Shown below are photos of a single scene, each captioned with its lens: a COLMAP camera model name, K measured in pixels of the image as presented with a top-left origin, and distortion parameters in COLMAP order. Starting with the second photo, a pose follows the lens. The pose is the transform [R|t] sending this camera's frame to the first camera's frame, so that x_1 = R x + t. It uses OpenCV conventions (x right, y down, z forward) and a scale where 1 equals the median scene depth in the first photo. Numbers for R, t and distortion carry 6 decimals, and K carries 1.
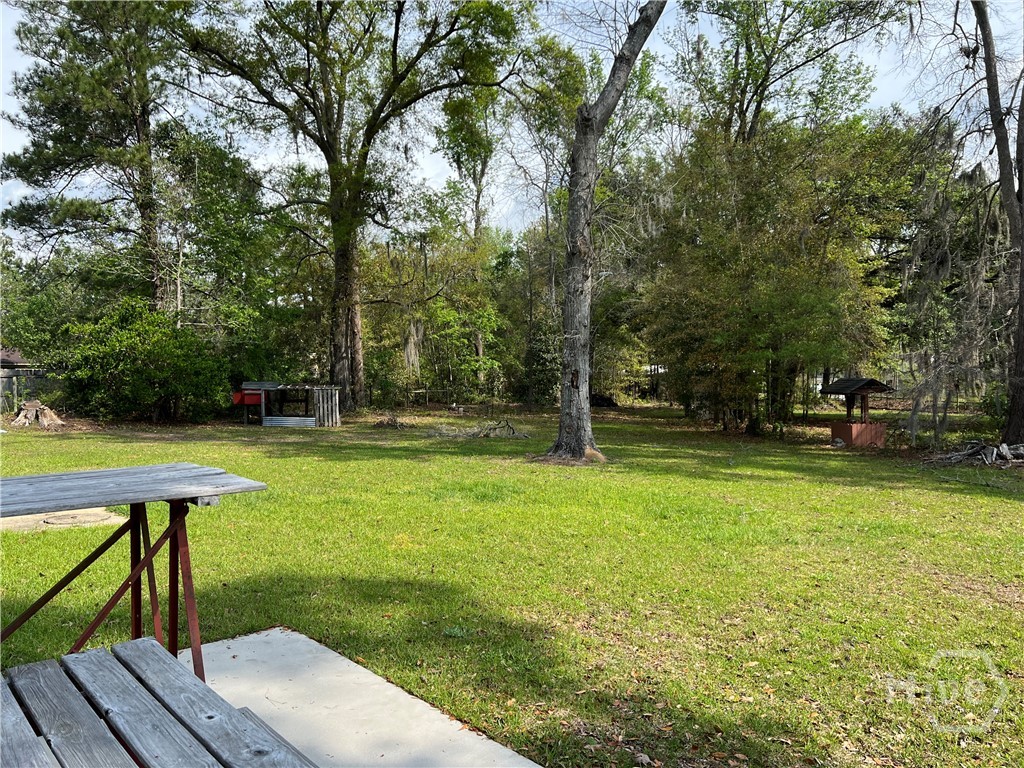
lens RADIAL K [[769.7, 0, 512.0], [0, 769.7, 384.0], [0, 0, 1]] dist [0.067185, -0.062850]
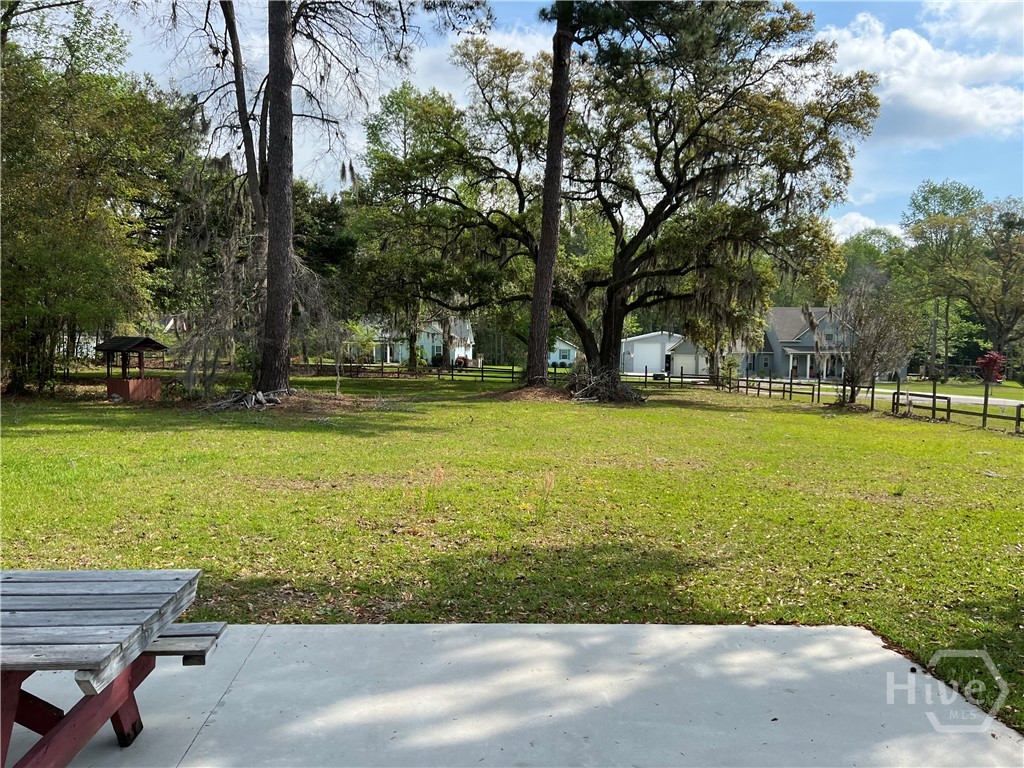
lens RADIAL K [[769.7, 0, 512.0], [0, 769.7, 384.0], [0, 0, 1]] dist [0.067185, -0.062850]
pose [[0.611988, -0.025420, 0.790459, -0.069416], [-0.014415, 0.998959, 0.043285, 0.003025], [-0.790736, -0.037884, 0.610984, -0.051680]]
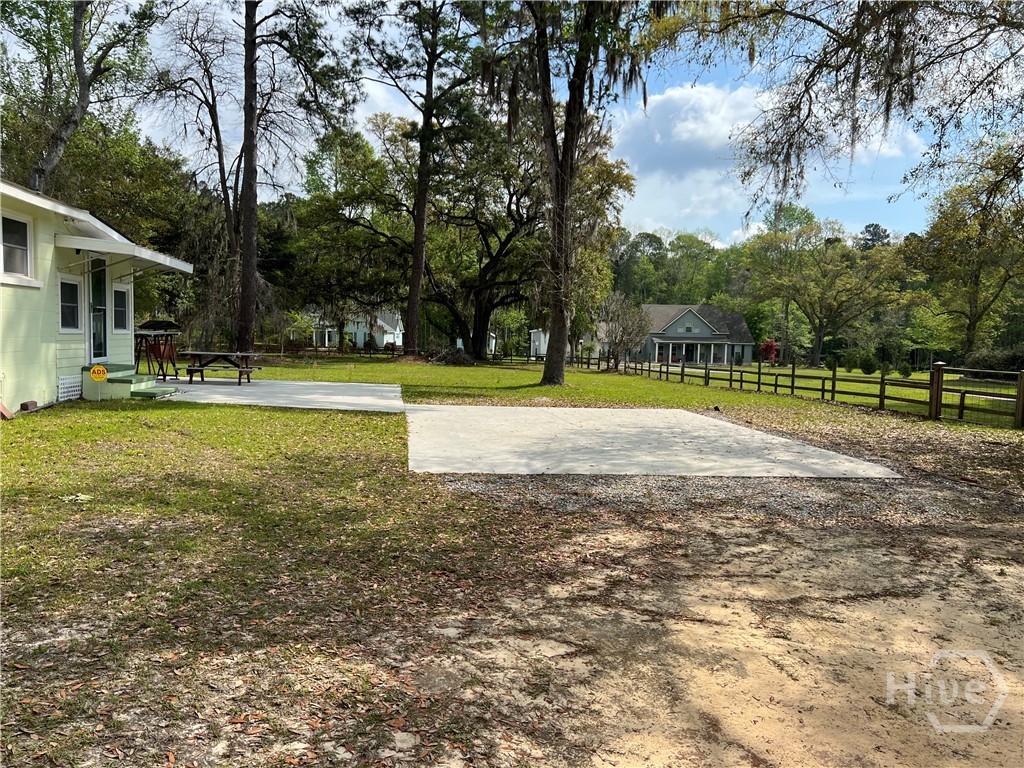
lens RADIAL K [[776.3, 0, 512.0], [0, 776.3, 384.0], [0, 0, 1]] dist [0.003259, -0.002660]
pose [[0.557771, -0.032389, 0.829363, -0.528549], [-0.021940, 0.998314, 0.053743, 0.020031], [-0.829705, -0.048172, 0.556120, -0.601385]]
